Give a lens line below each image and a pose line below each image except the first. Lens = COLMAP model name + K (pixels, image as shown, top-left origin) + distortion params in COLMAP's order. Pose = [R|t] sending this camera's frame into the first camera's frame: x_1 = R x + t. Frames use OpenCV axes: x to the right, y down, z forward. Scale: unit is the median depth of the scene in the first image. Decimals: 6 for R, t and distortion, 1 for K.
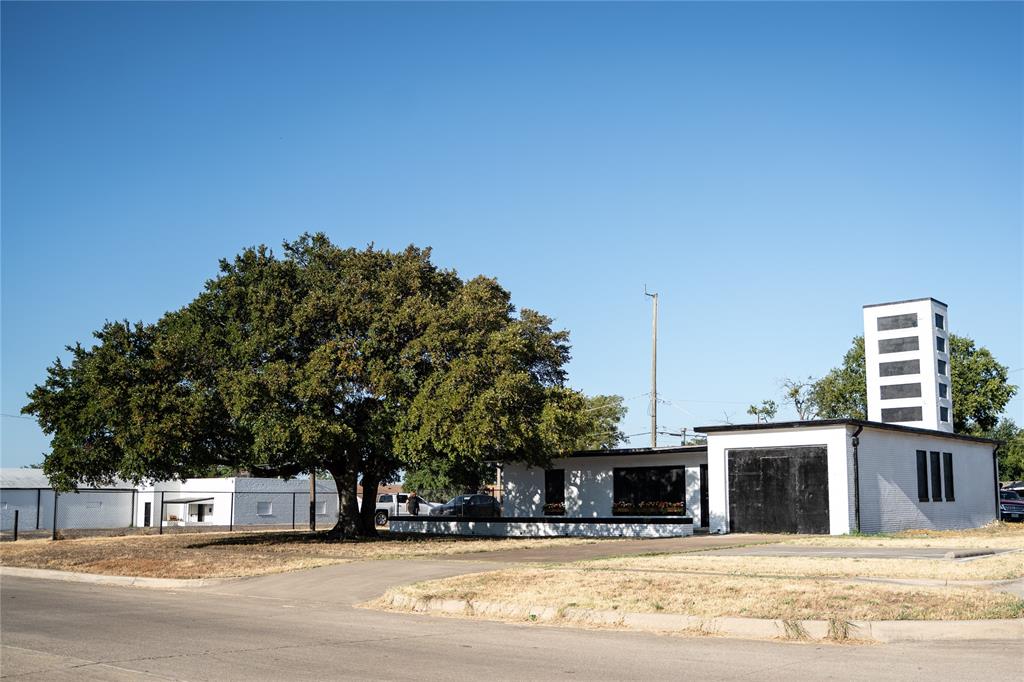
lens RADIAL K [[1041.7, 0, 512.0], [0, 1041.7, 341.0], [0, 0, 1]] dist [0.001856, -0.239624]
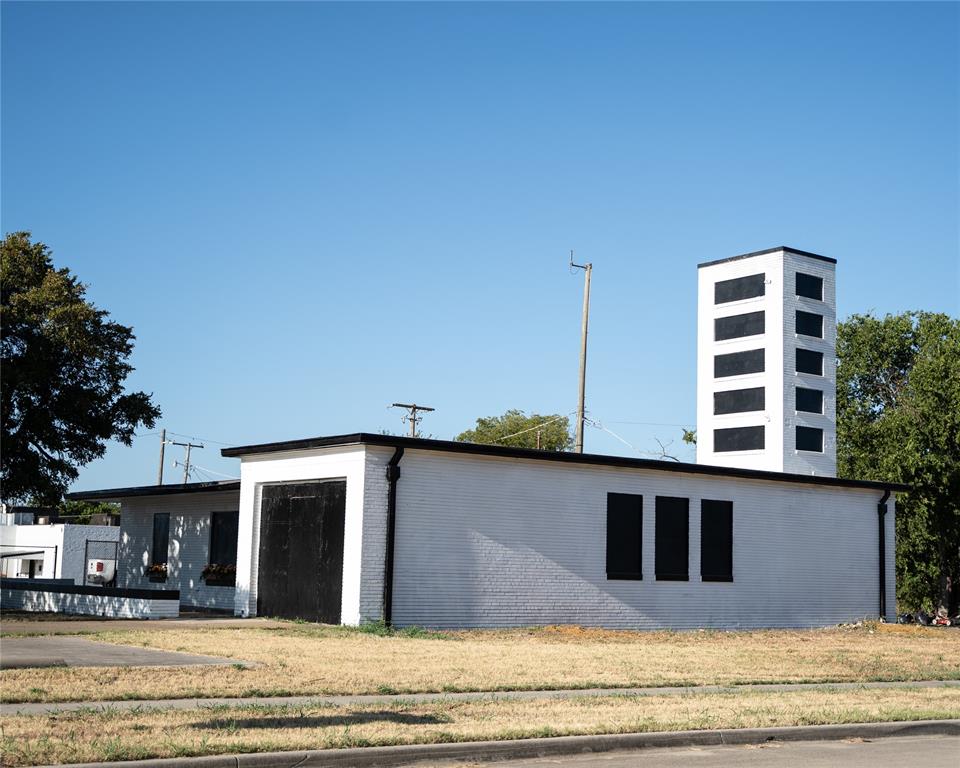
lens RADIAL K [[1396.8, 0, 480.0], [0, 1396.8, 384.0], [0, 0, 1]] dist [0.000000, 0.048071]
pose [[0.976198, 0.000156, -0.216879, 0.443430], [0.004261, 0.999793, 0.019898, 0.023210], [0.216837, -0.020348, 0.975996, 0.175714]]
